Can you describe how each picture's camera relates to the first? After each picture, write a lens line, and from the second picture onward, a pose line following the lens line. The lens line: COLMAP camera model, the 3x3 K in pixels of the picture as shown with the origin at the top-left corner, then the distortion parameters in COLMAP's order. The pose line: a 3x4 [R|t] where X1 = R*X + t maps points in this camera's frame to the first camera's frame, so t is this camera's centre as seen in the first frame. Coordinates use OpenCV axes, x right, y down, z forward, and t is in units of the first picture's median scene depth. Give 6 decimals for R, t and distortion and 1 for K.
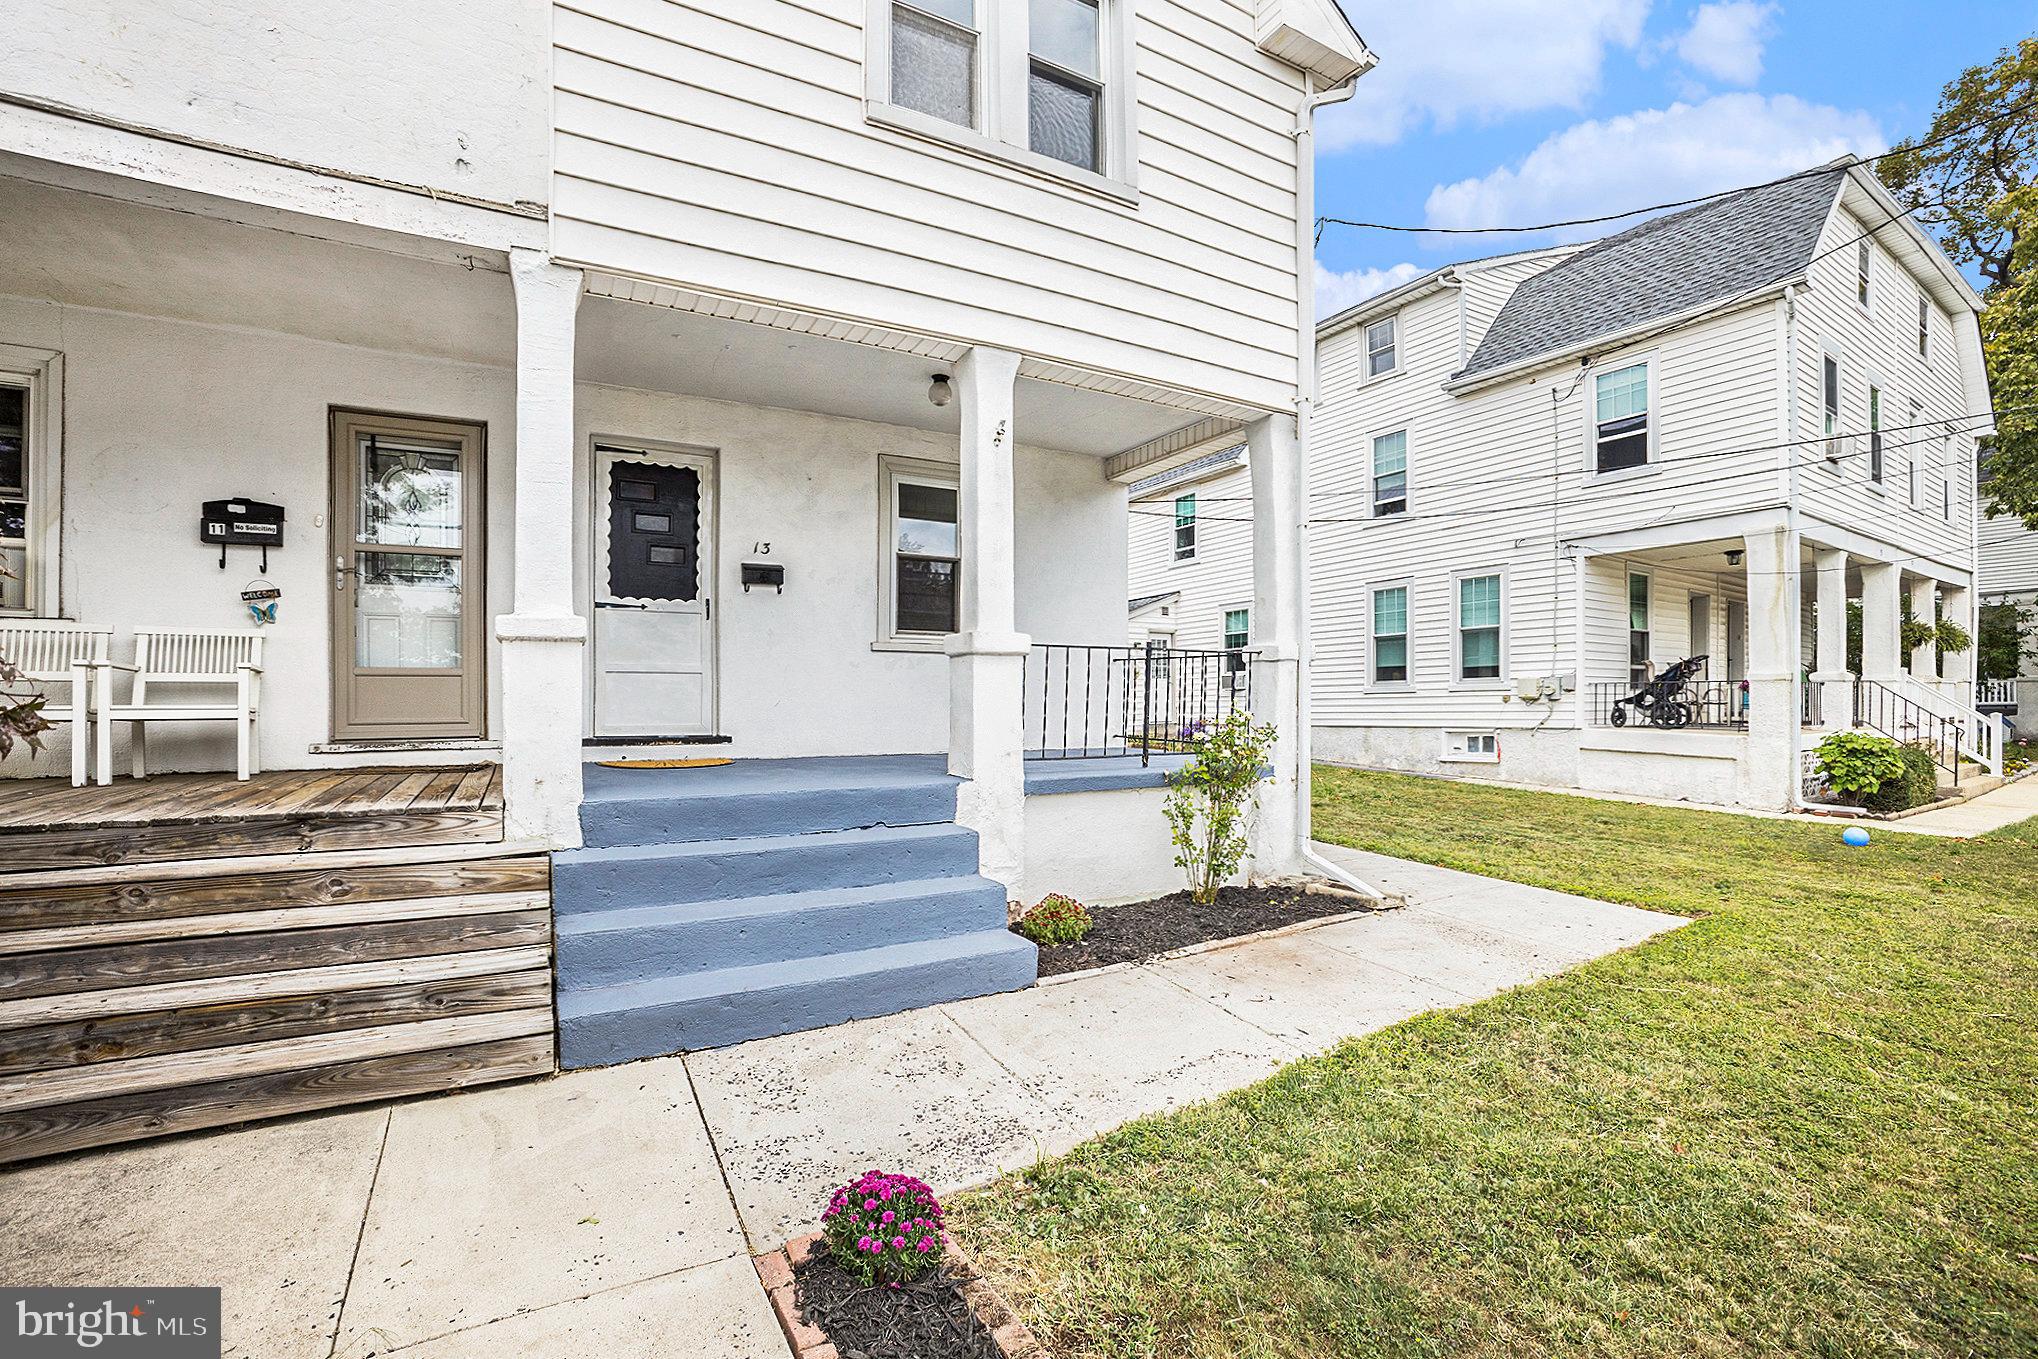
lens RADIAL K [[856.8, 0, 1015.5], [0, 856.8, 671.5], [0, 0, 1]] dist [-0.002509, -0.000081]
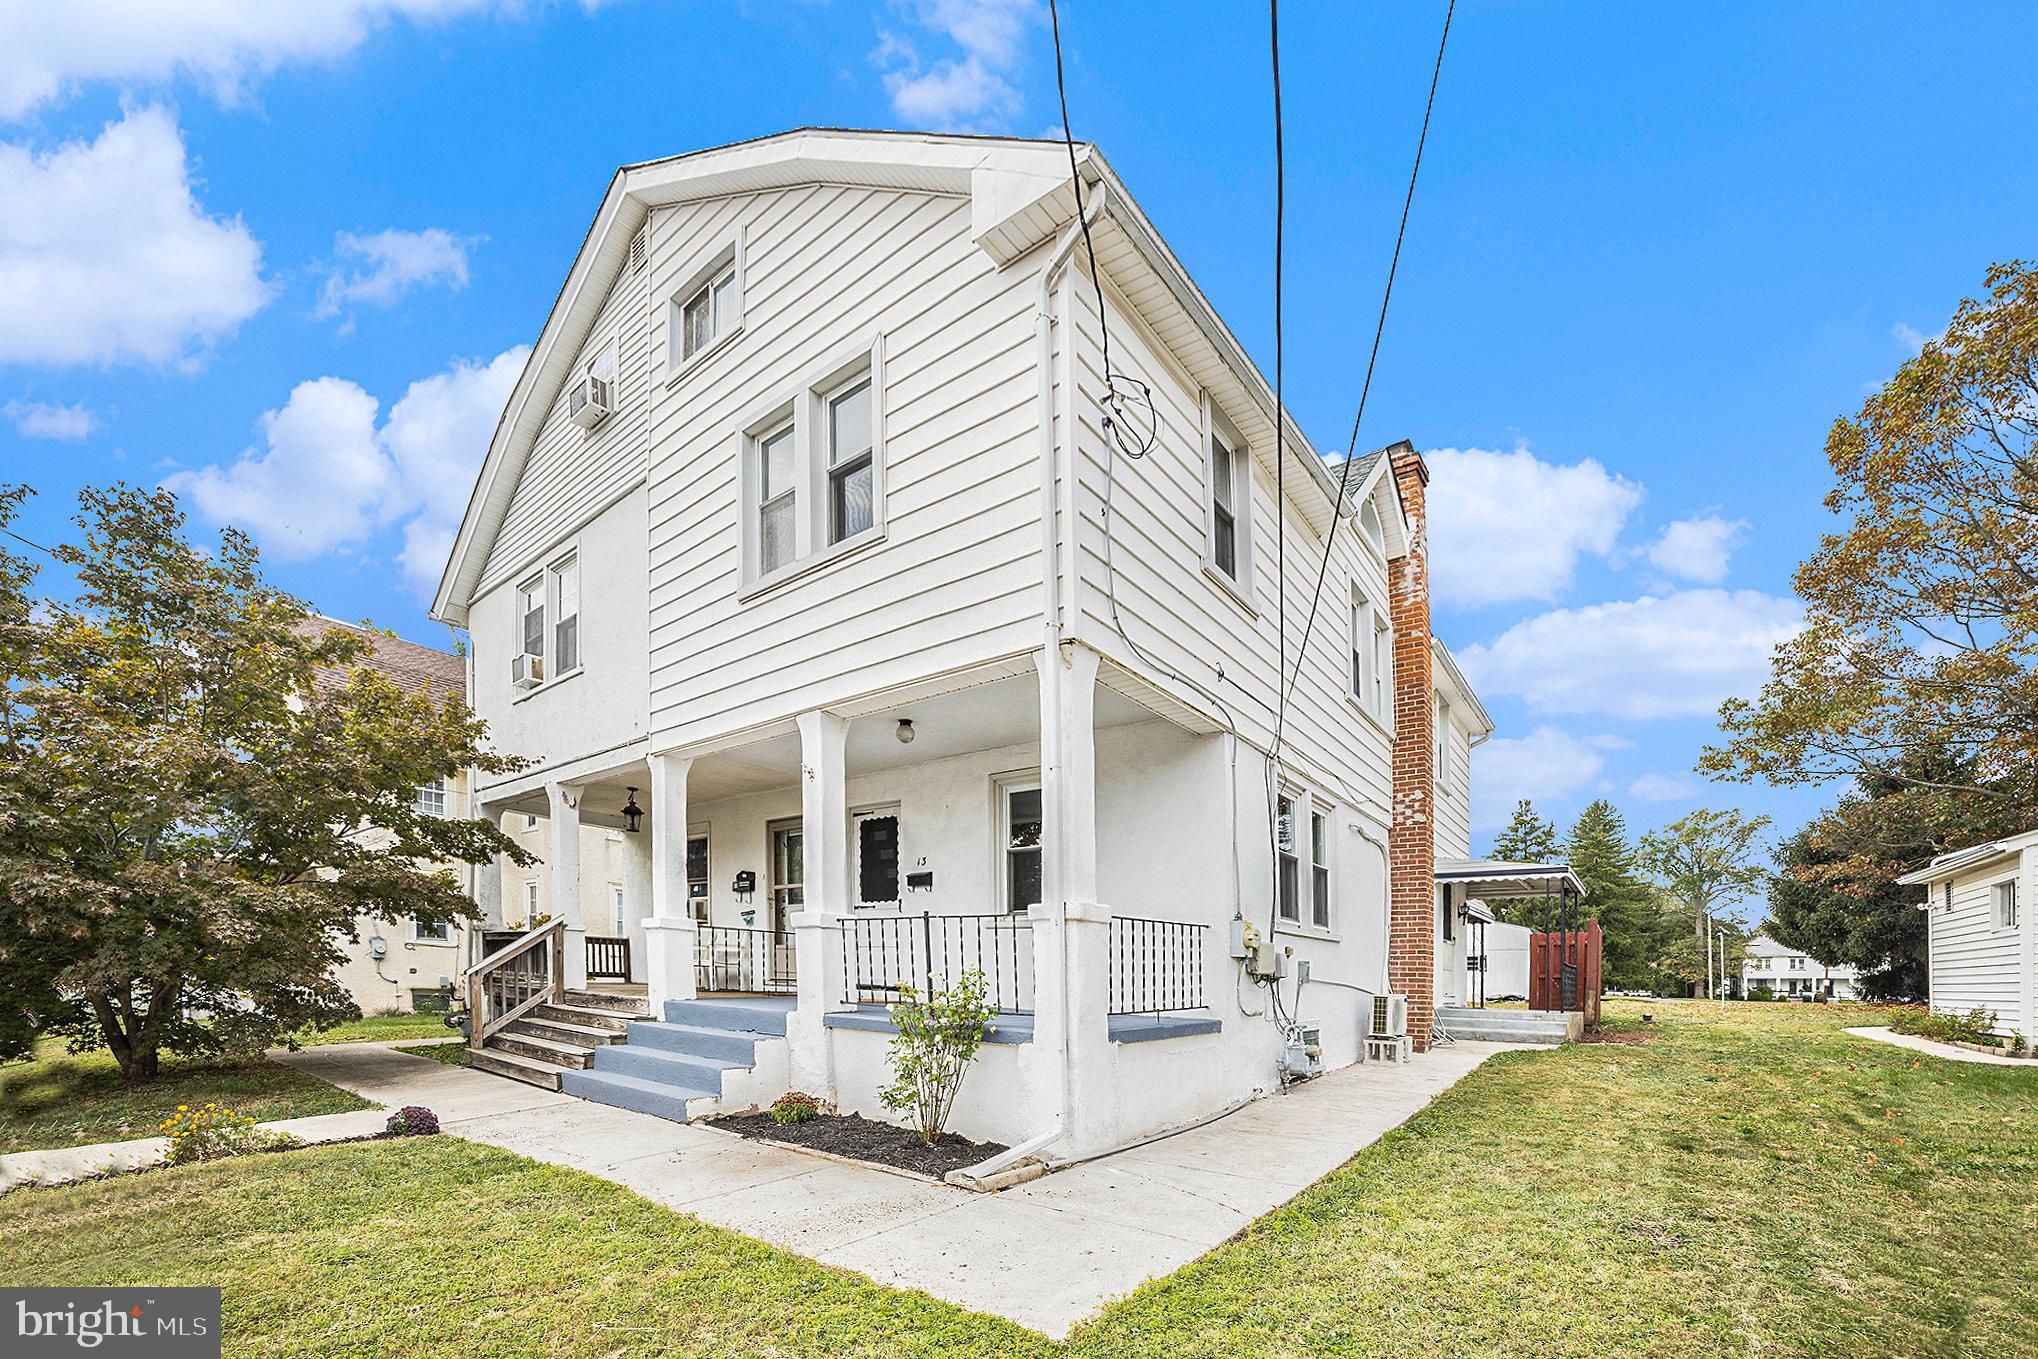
lens RADIAL K [[856.8, 0, 1015.5], [0, 856.8, 671.5], [0, 0, 1]] dist [-0.002509, -0.000081]
pose [[0.386188, -0.343244, -0.856179, 1.249822], [-0.048461, 0.919356, -0.390430, 0.140627], [0.921146, 0.192271, 0.338410, 0.636122]]
